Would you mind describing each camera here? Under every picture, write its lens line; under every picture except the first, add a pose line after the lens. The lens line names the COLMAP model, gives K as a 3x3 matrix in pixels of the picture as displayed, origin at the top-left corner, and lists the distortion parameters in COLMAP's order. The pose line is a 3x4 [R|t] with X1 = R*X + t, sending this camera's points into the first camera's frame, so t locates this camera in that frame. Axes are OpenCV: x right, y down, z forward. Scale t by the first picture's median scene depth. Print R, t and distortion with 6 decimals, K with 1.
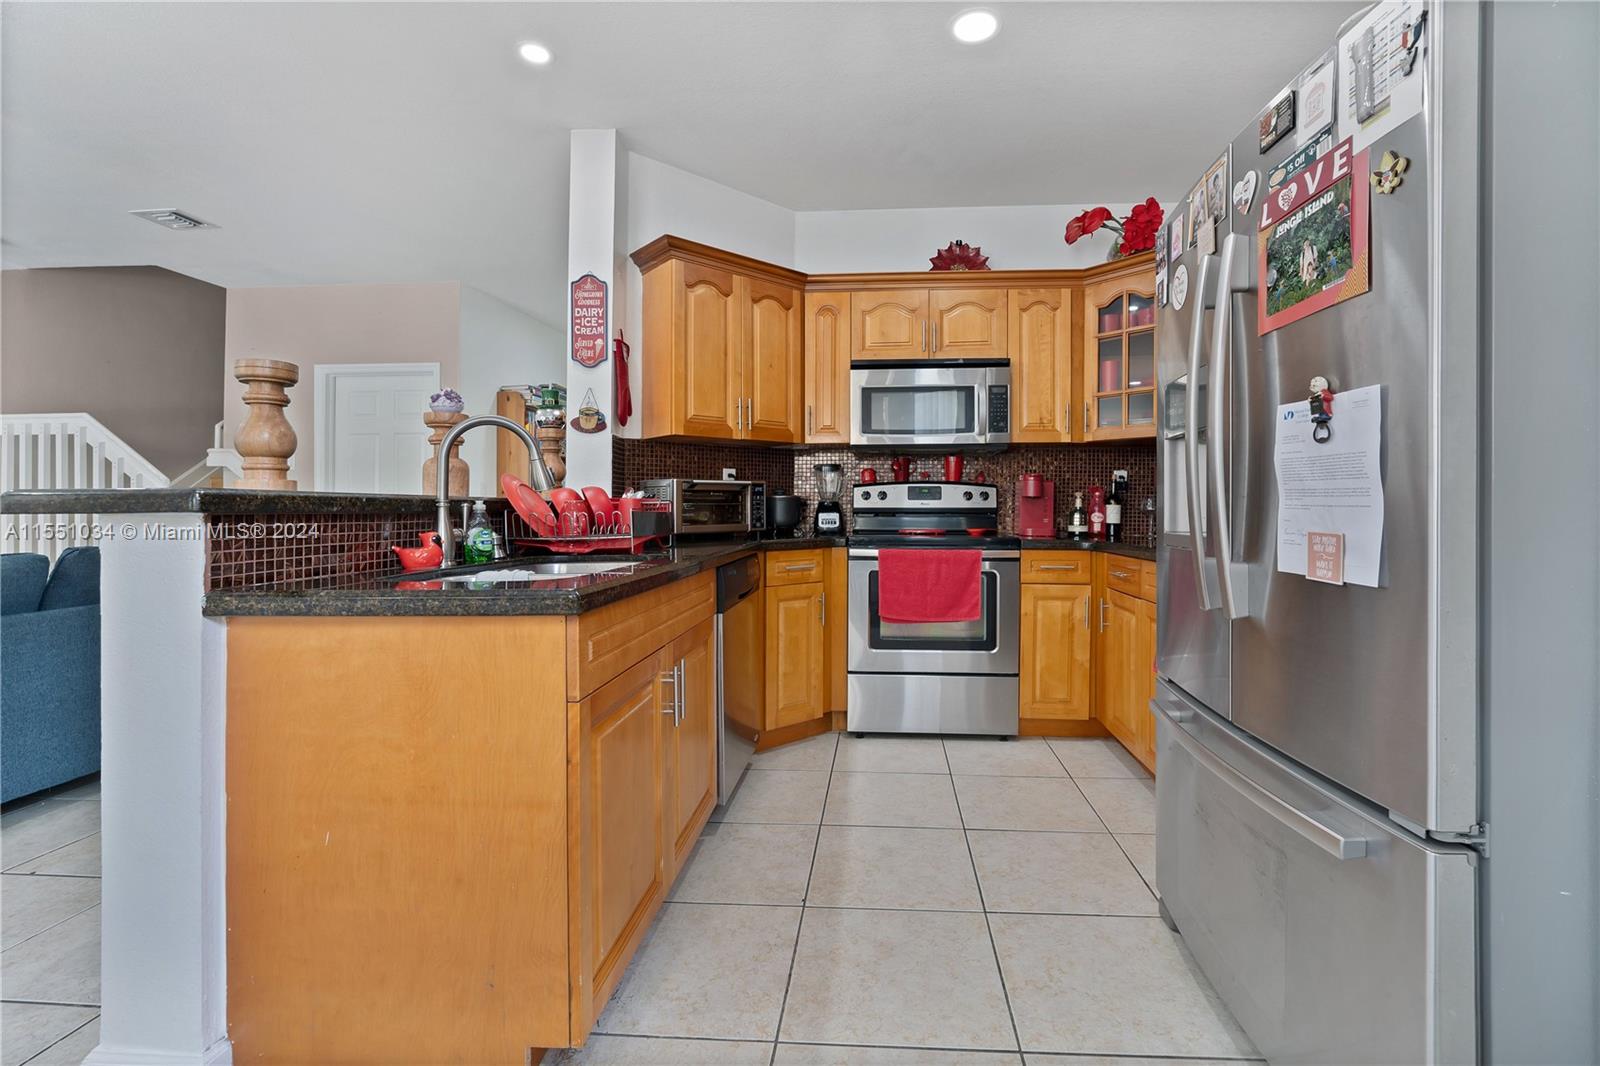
lens RADIAL K [[663.9, 0, 844.6], [0, 663.9, 507.9], [0, 0, 1]] dist [-0.026676, 0.004286]
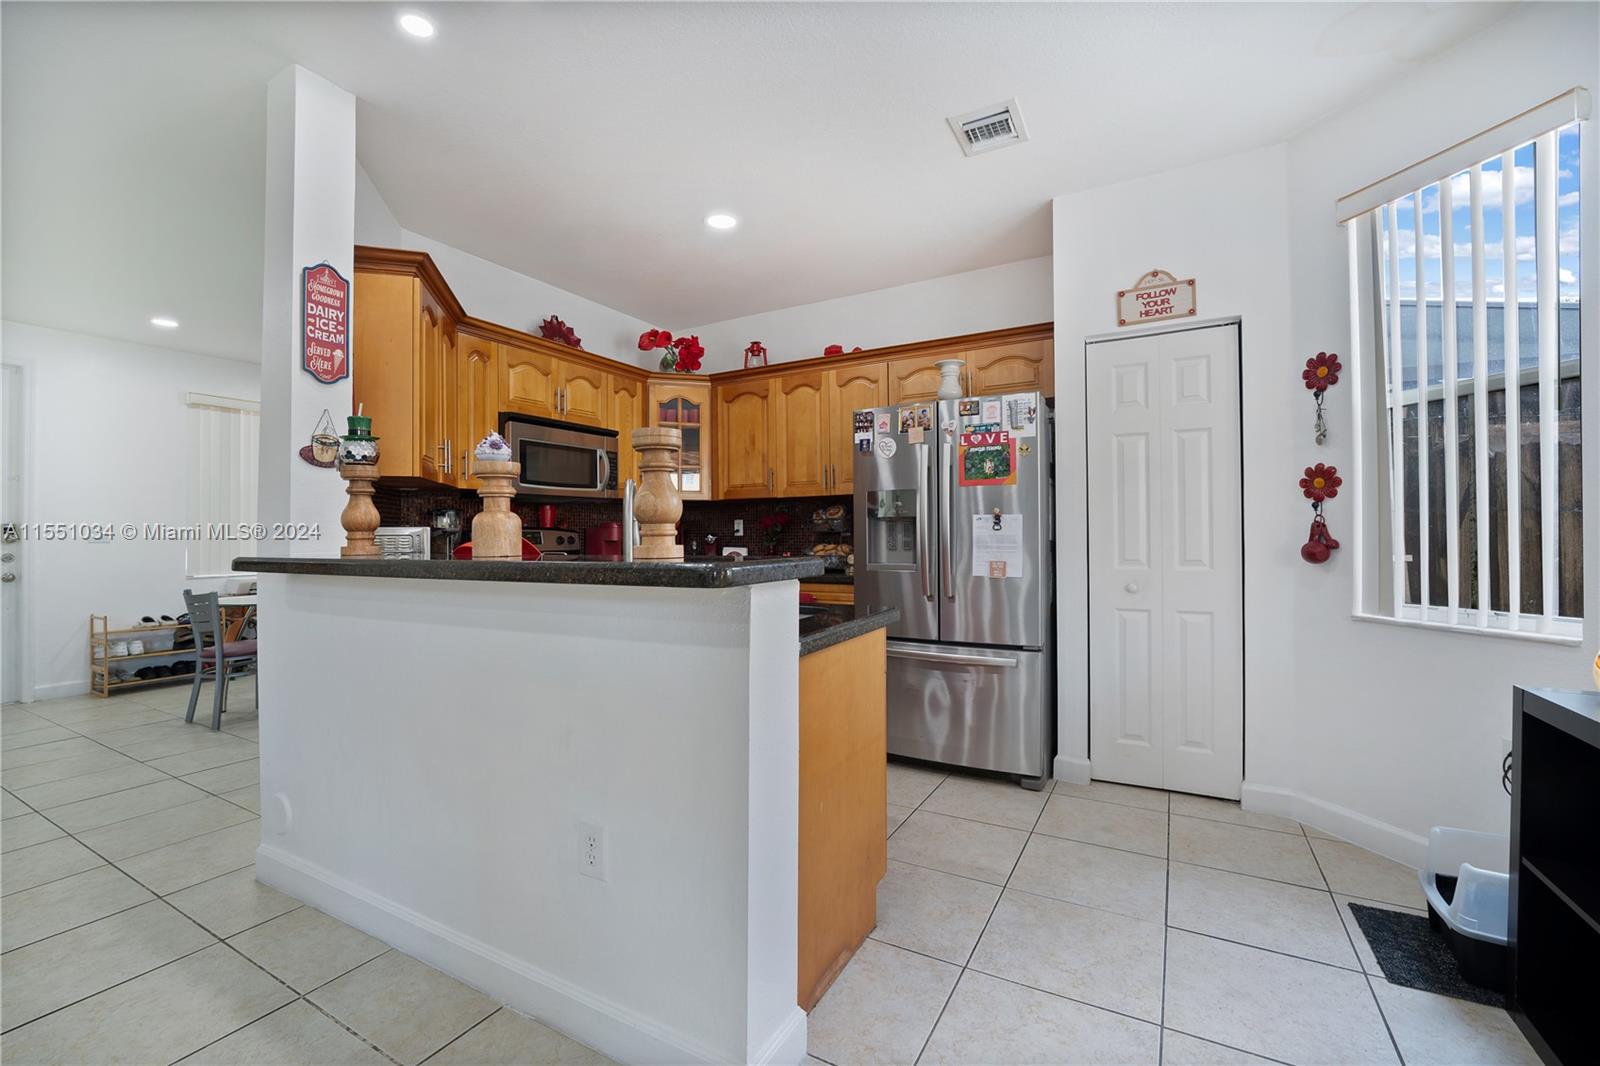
lens RADIAL K [[663.9, 0, 785.7], [0, 663.9, 536.9], [0, 0, 1]] dist [-0.026676, 0.004286]
pose [[0.464502, -0.002330, 0.885569, -0.819383], [0.008103, 0.999966, -0.001619, -0.024816], [-0.885535, 0.007928, 0.464505, 0.158846]]
